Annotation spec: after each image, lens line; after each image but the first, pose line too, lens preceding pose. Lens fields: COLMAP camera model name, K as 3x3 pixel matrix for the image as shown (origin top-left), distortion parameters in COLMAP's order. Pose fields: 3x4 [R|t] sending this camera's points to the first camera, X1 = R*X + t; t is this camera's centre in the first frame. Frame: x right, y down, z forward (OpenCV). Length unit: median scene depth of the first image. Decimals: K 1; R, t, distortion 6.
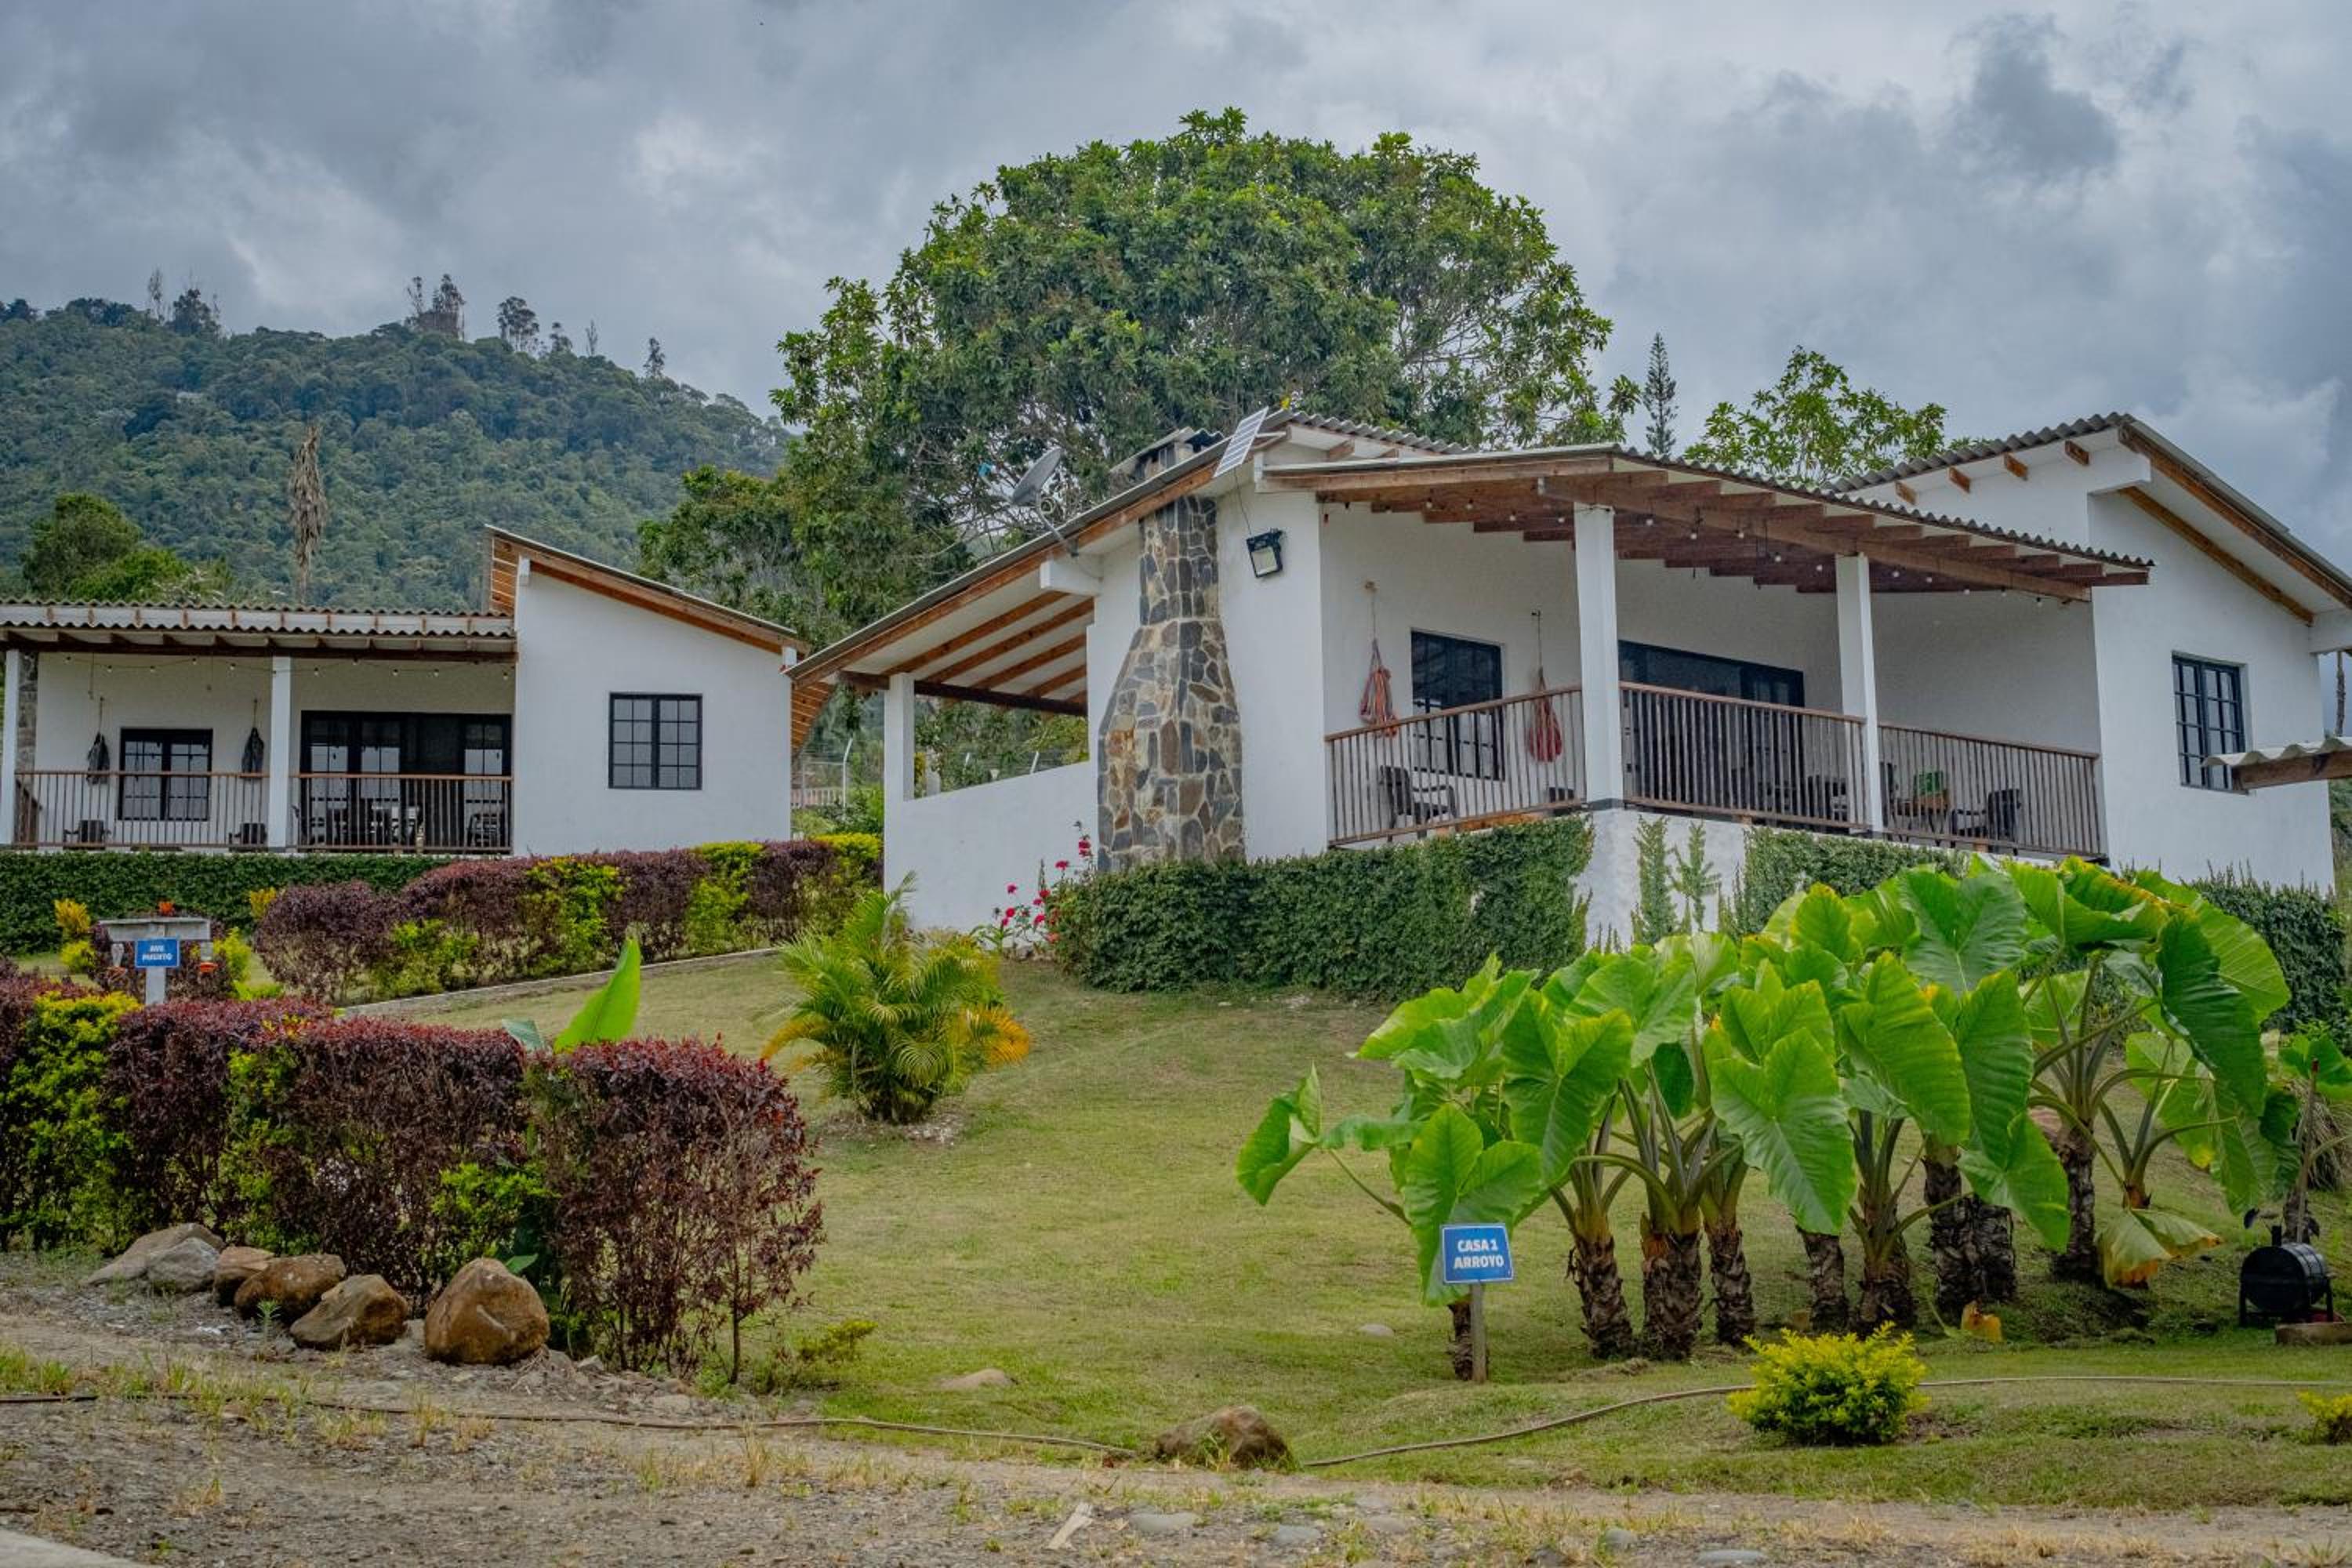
lens RADIAL K [[3425.7, 0, 1176.0], [0, 3425.7, 784.0], [0, 0, 1]] dist [0.000788, -0.094452]
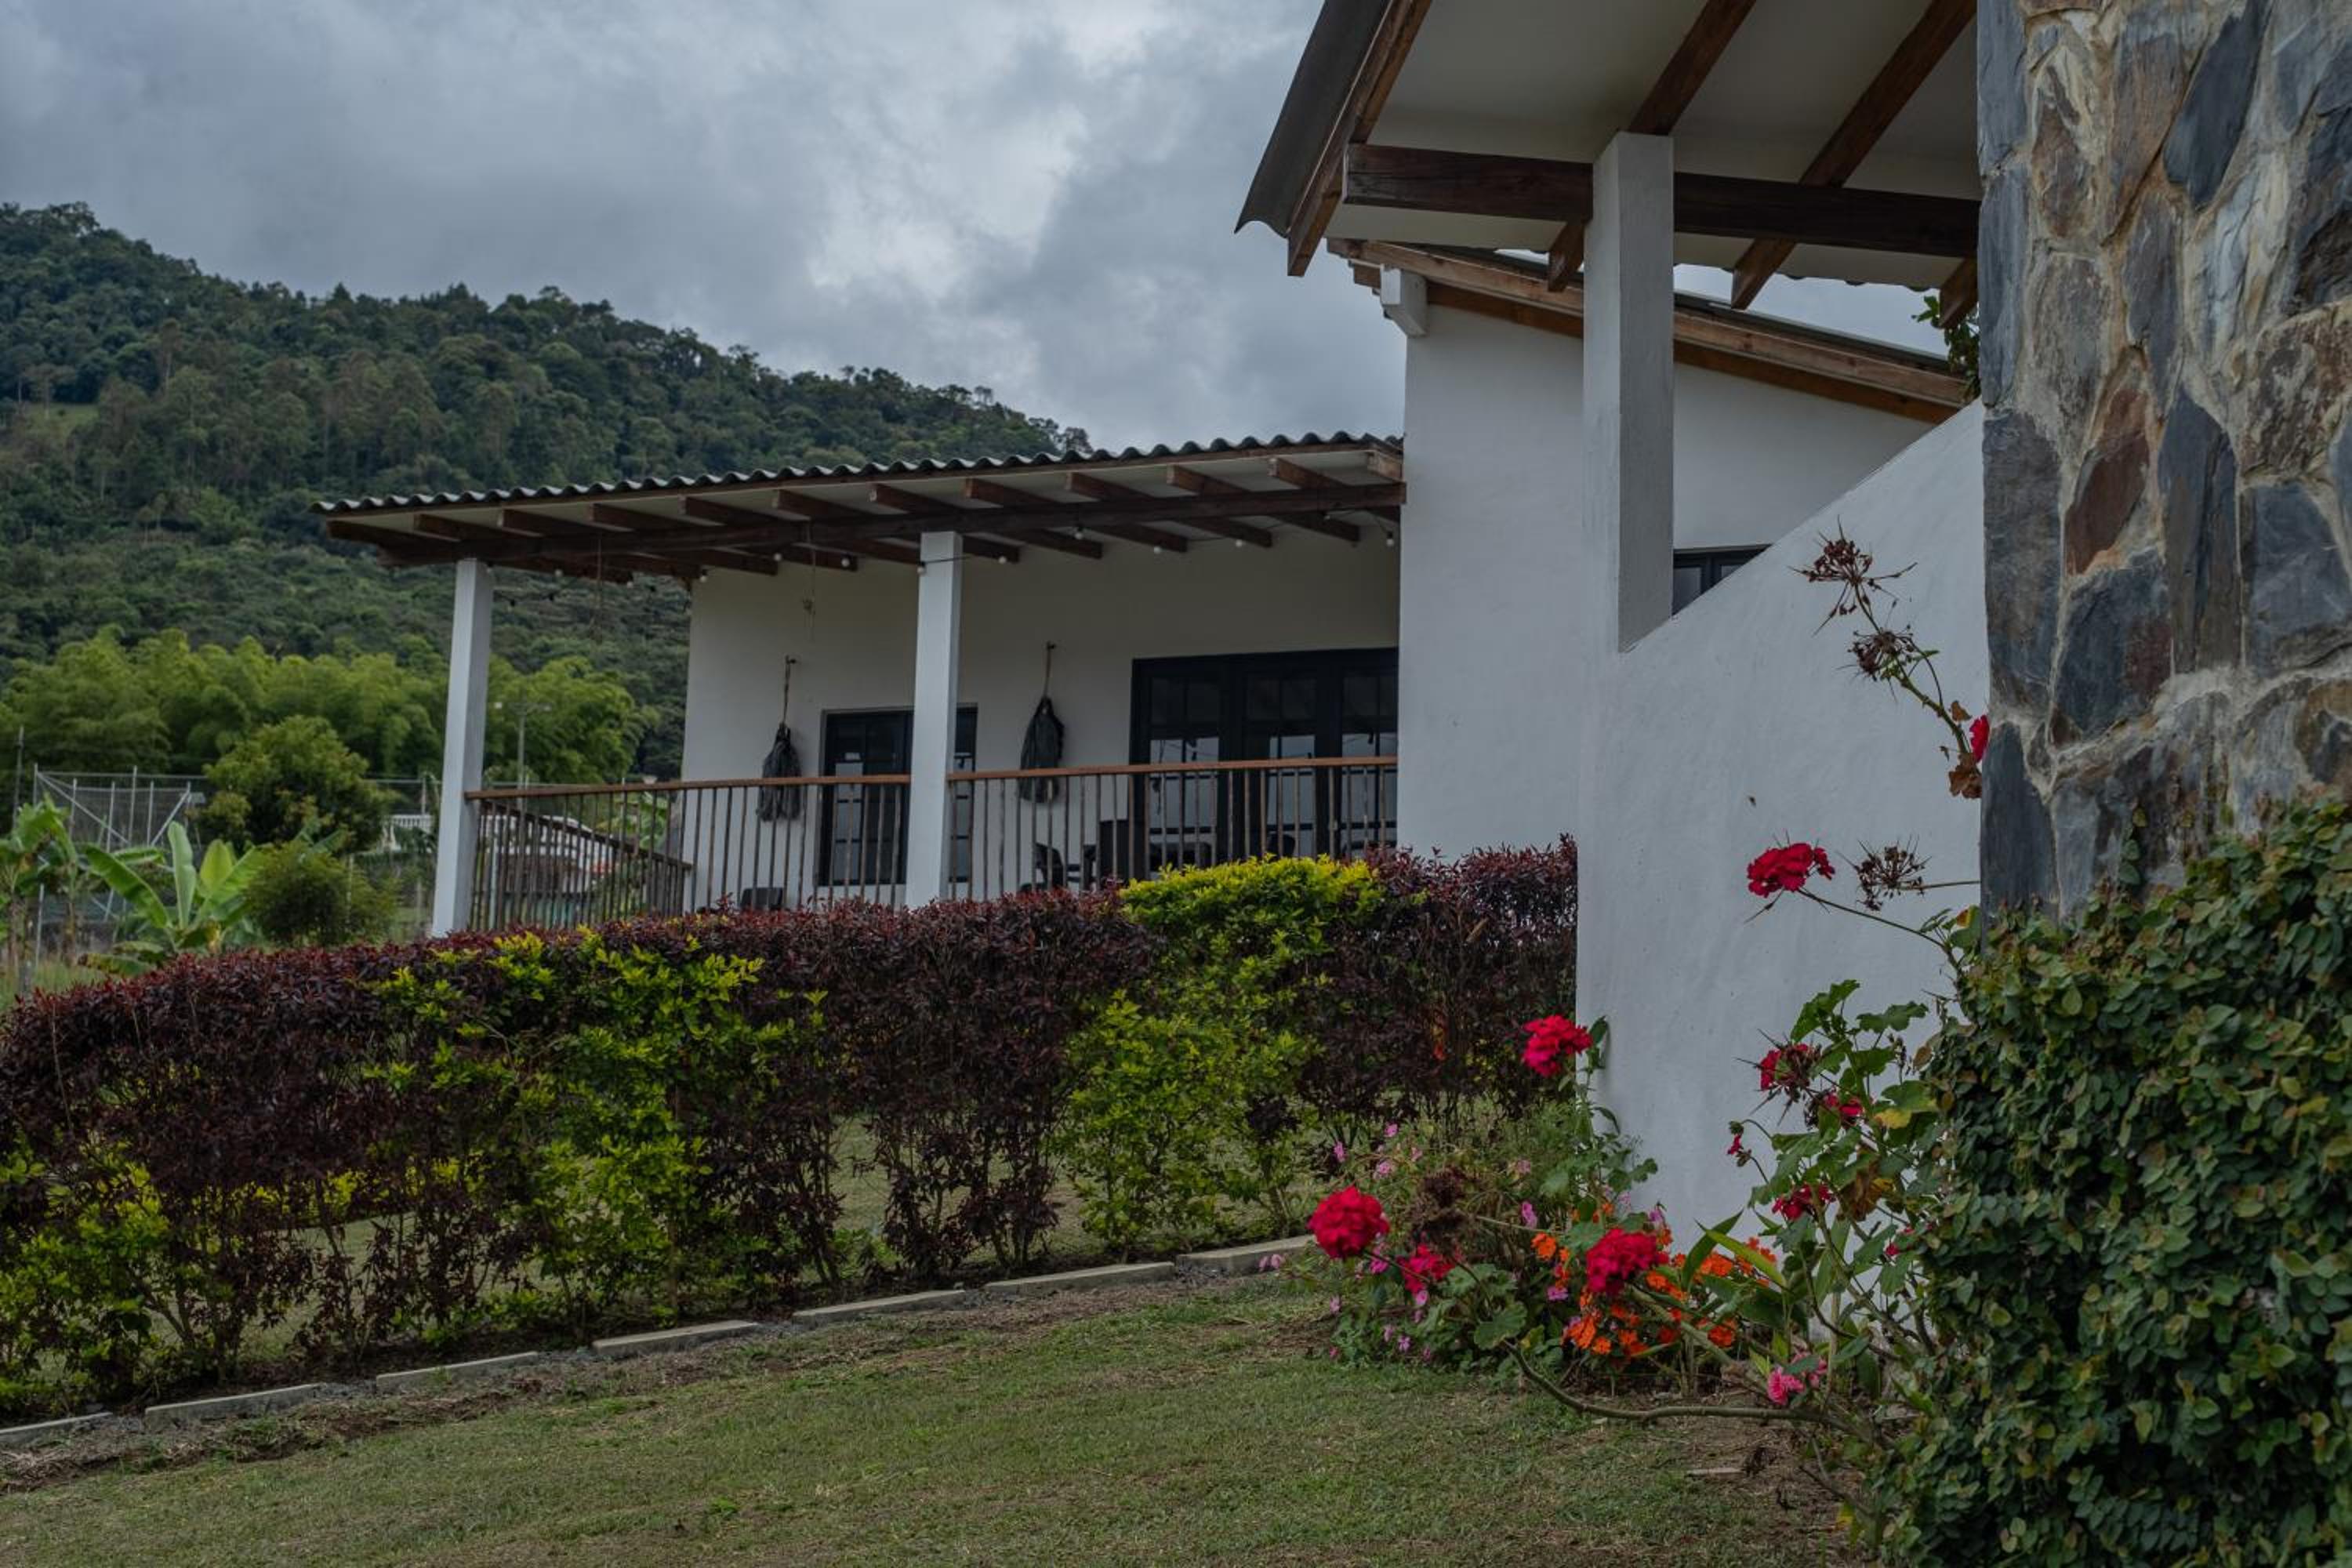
lens RADIAL K [[3425.7, 0, 1176.0], [0, 3425.7, 784.0], [0, 0, 1]] dist [0.000788, -0.094452]
pose [[0.857432, -0.052551, -0.511907, 0.017740], [0.040170, 0.998572, -0.035226, 0.024080], [0.513027, 0.009640, 0.858318, 0.873504]]
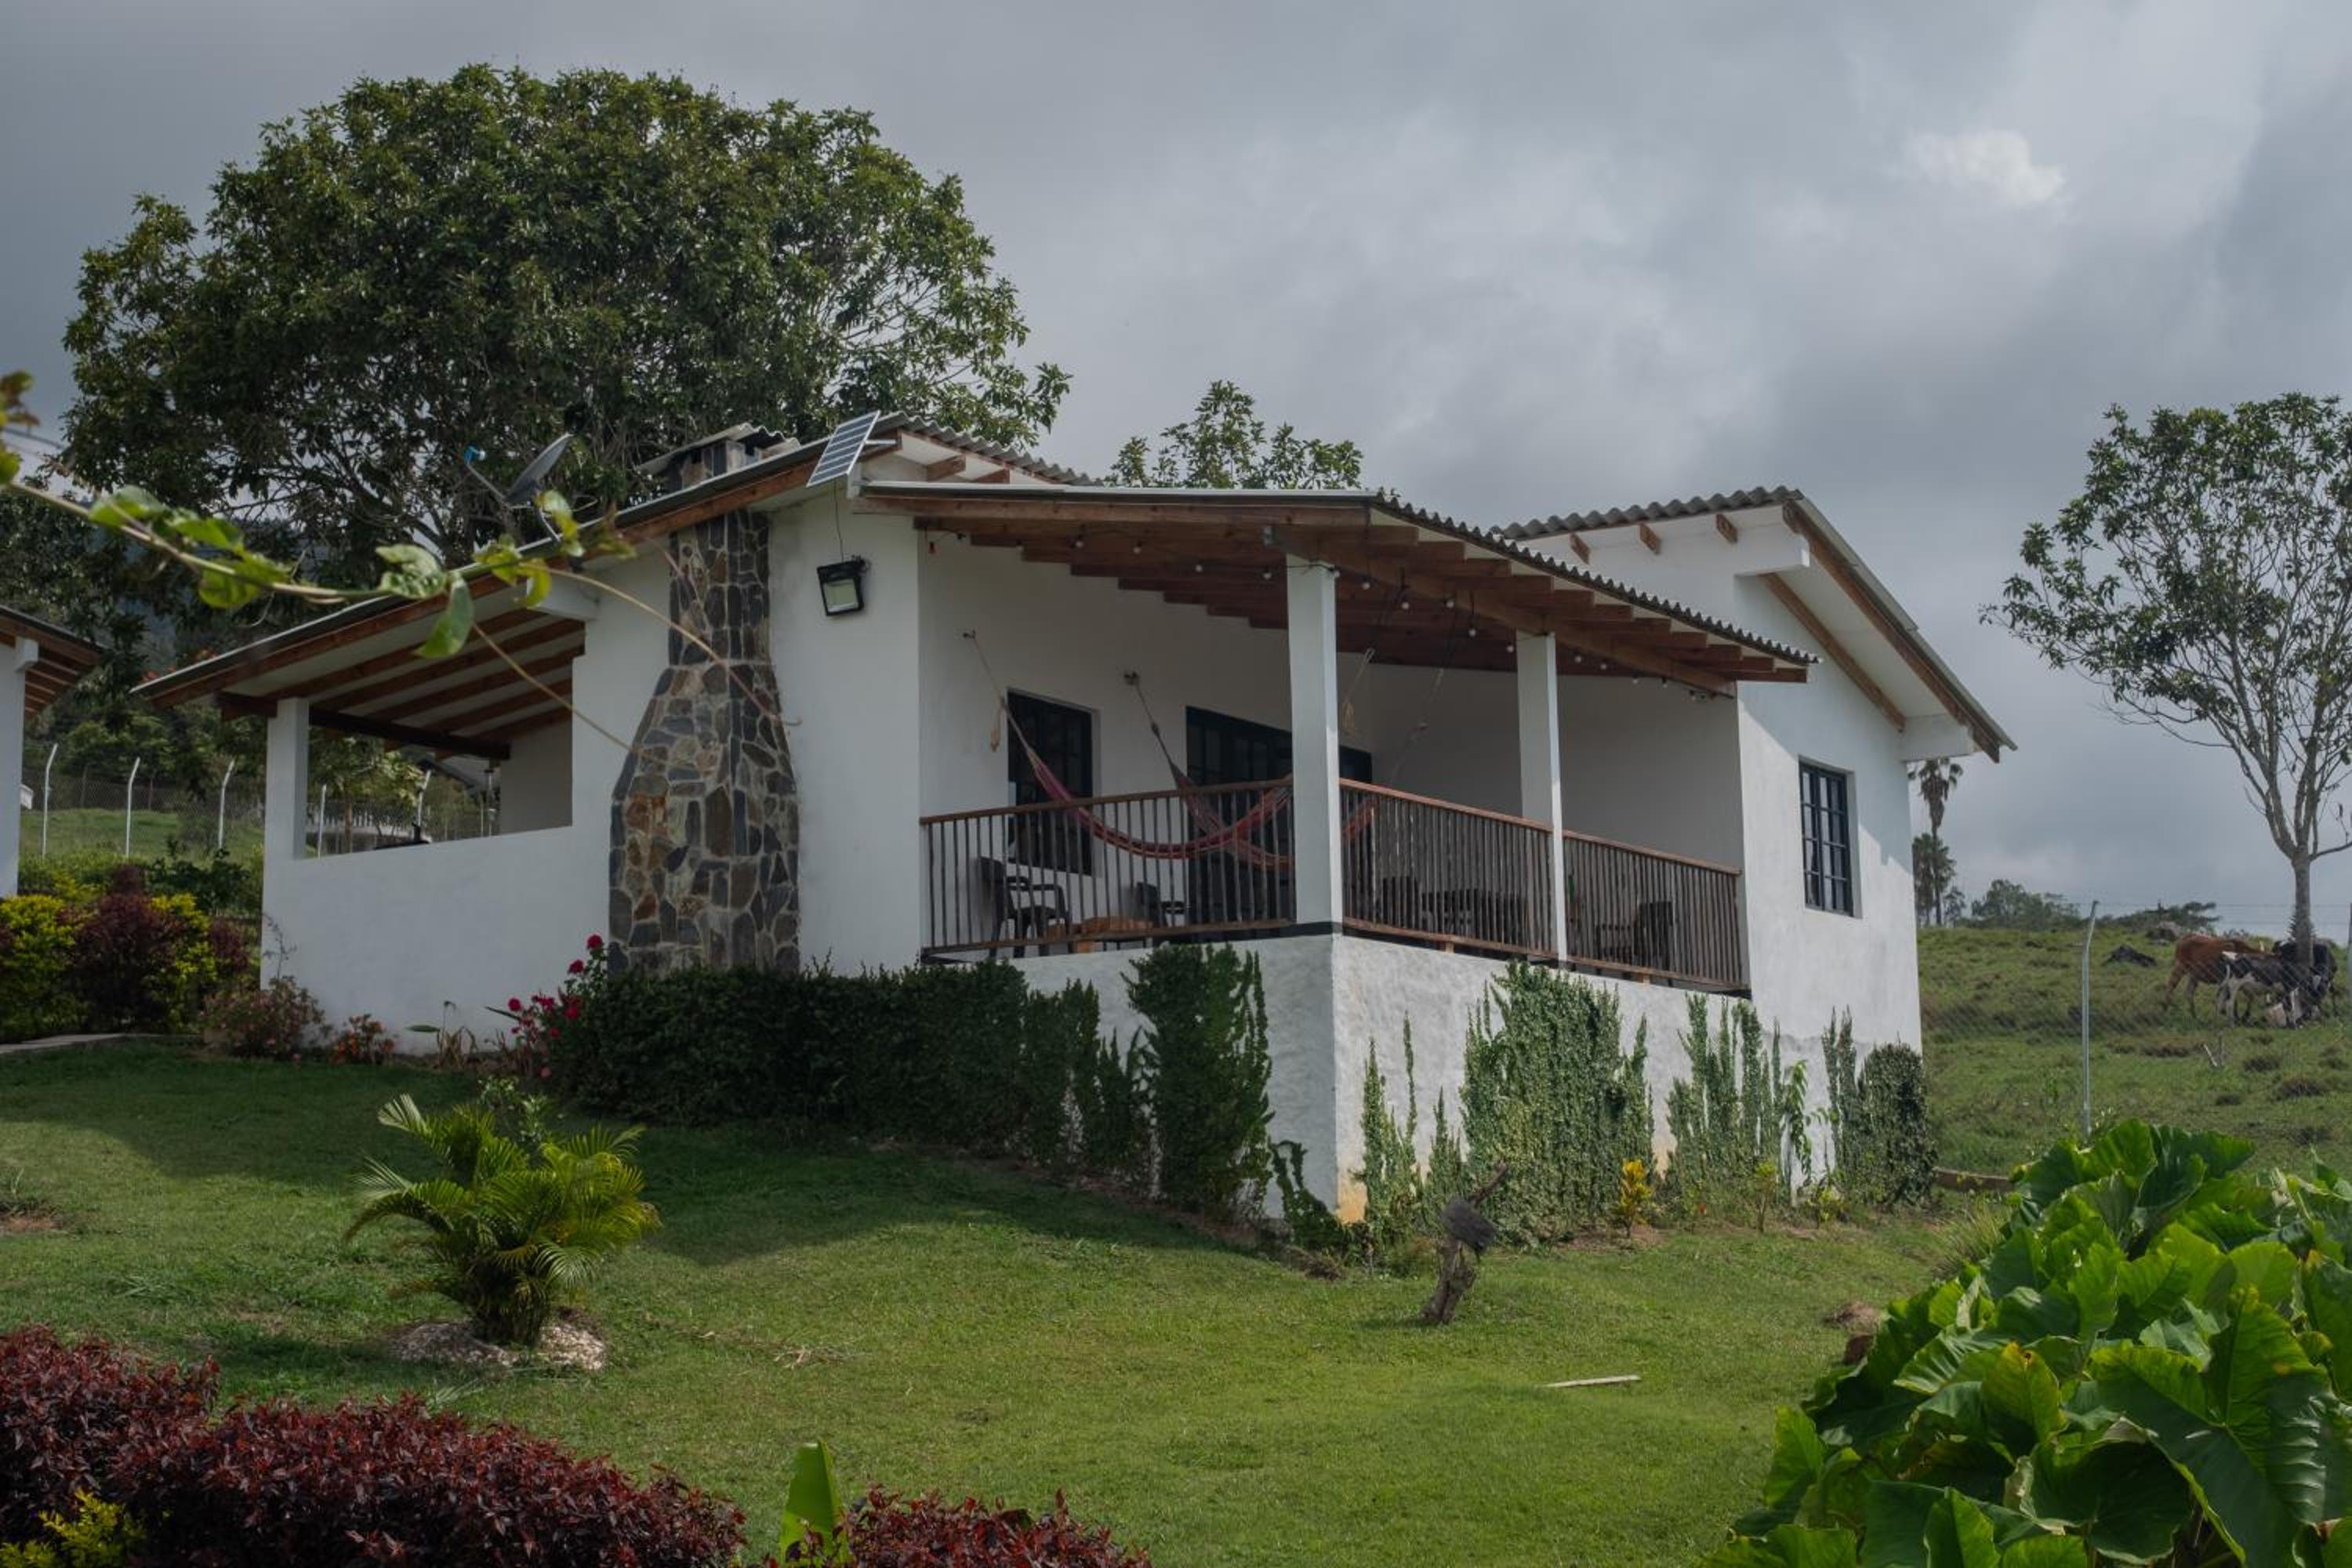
lens RADIAL K [[3425.7, 0, 1176.0], [0, 3425.7, 784.0], [0, 0, 1]] dist [0.000788, -0.094452]
pose [[0.957524, 0.046918, 0.284512, -0.125126], [-0.046746, 0.998879, -0.007399, -0.018239], [-0.284540, -0.006215, 0.958644, 0.199353]]
